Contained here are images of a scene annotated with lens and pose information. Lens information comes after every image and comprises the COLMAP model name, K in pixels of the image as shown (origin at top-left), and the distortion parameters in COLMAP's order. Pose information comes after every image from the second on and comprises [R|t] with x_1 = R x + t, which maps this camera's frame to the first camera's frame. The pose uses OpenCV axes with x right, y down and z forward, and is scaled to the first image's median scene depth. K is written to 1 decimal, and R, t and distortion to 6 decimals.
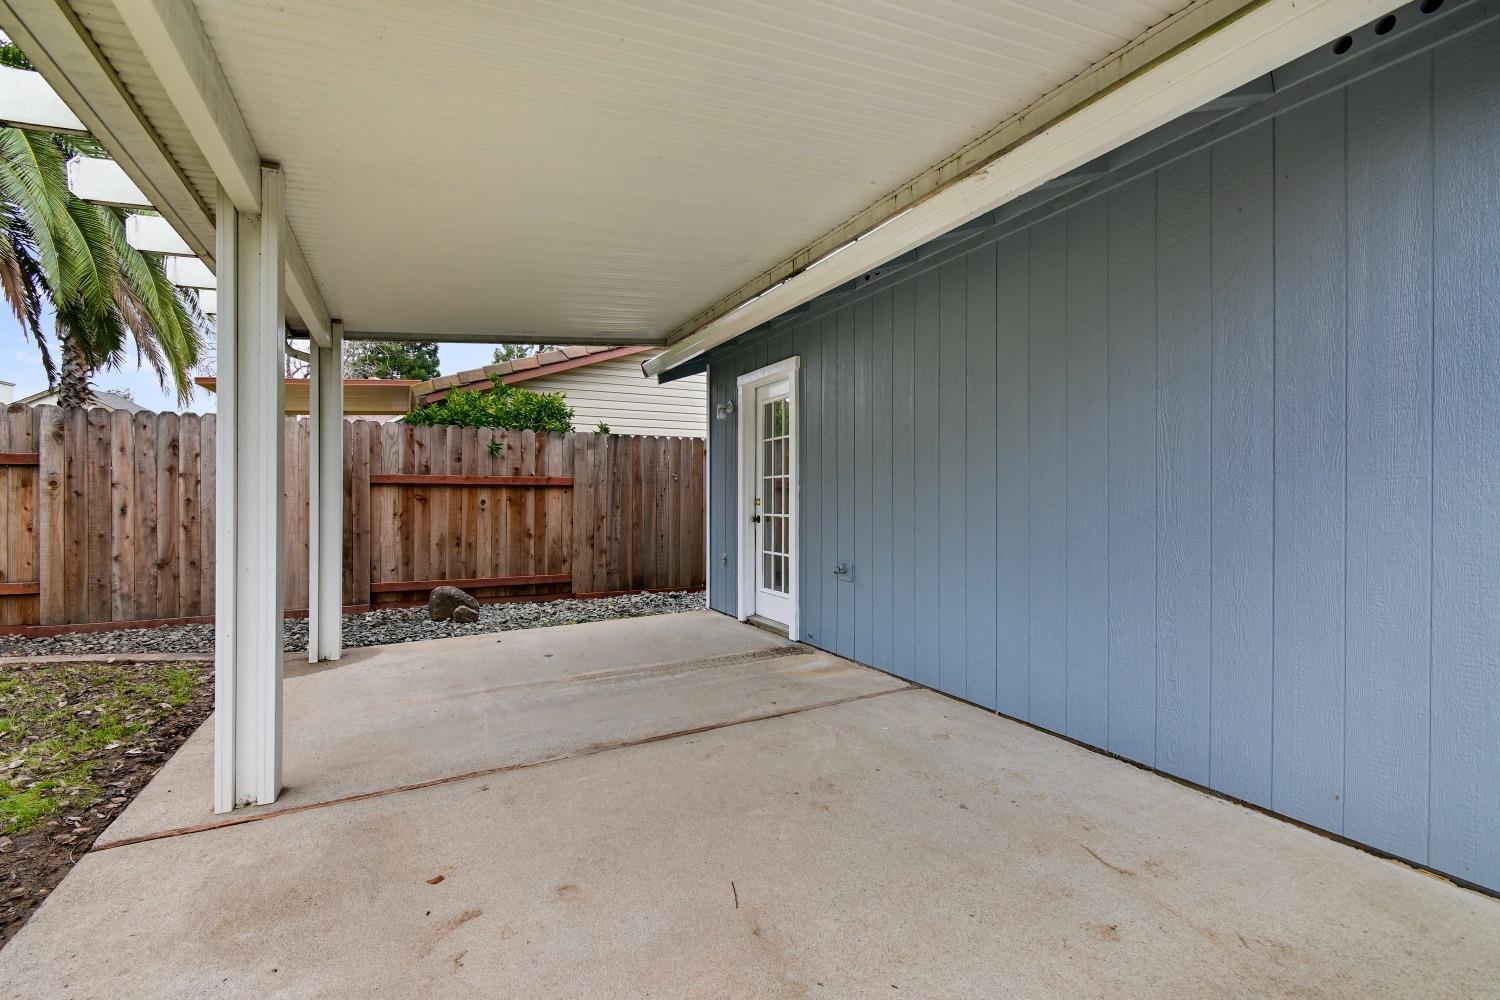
lens RADIAL K [[670.1, 0, 750.0], [0, 670.1, 500.0], [0, 0, 1]] dist [-0.000034, -0.000246]
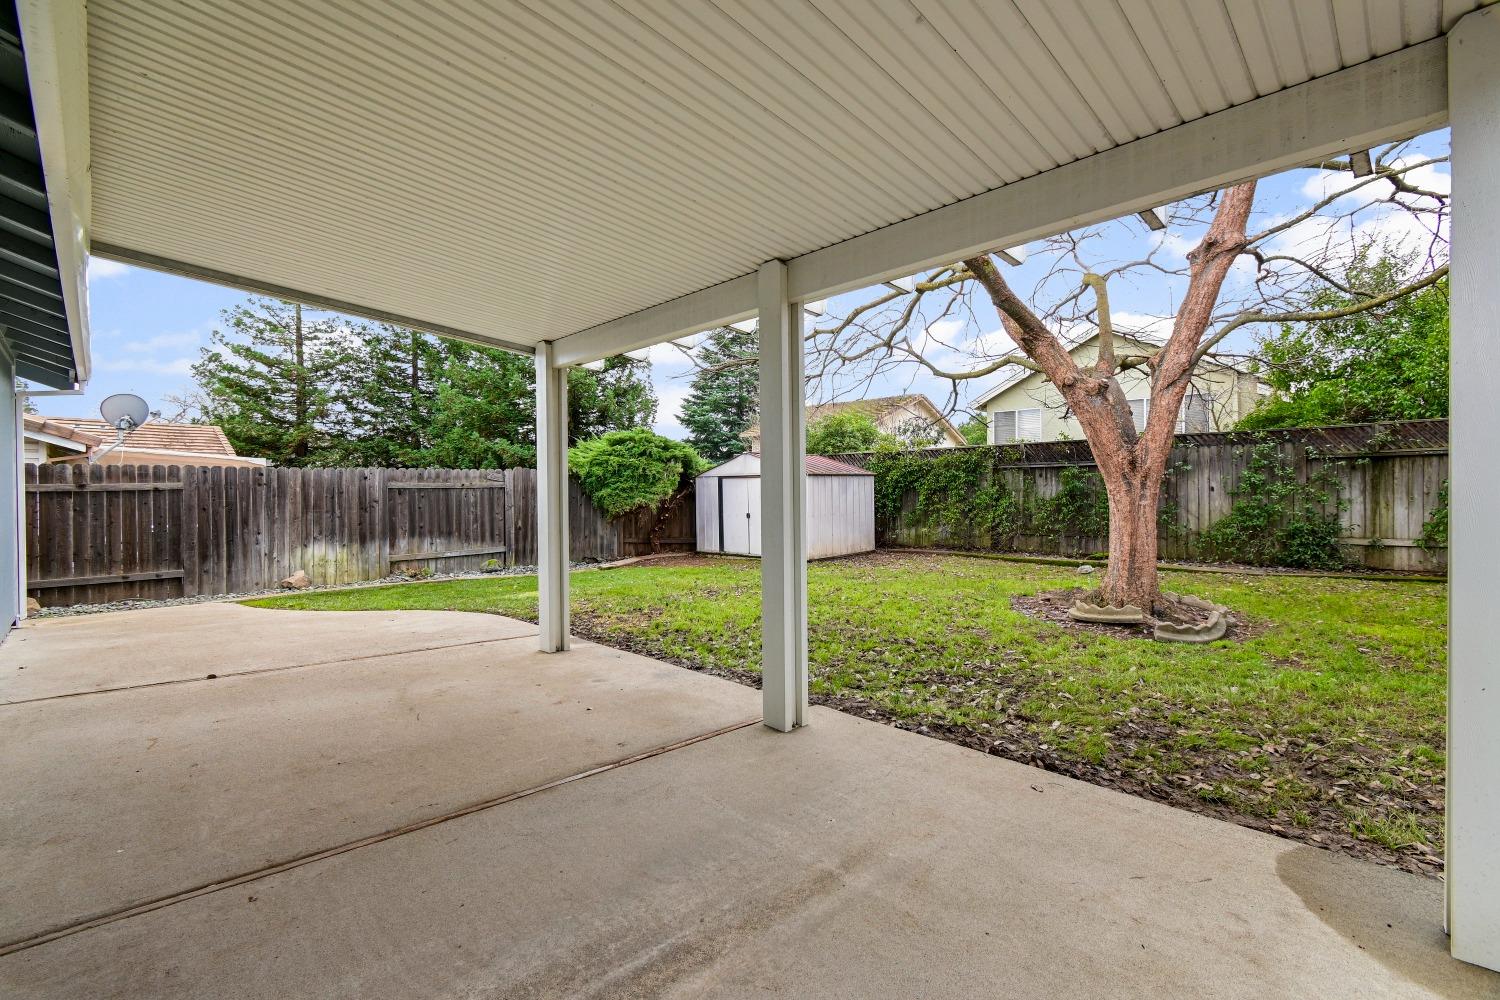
lens RADIAL K [[670.1, 0, 750.0], [0, 670.1, 500.0], [0, 0, 1]] dist [-0.000034, -0.000246]
pose [[-0.953078, 0.004298, -0.302693, -0.205977], [0.001216, 0.999946, 0.010369, -0.025527], [0.302721, 0.009514, -0.953032, 1.835034]]
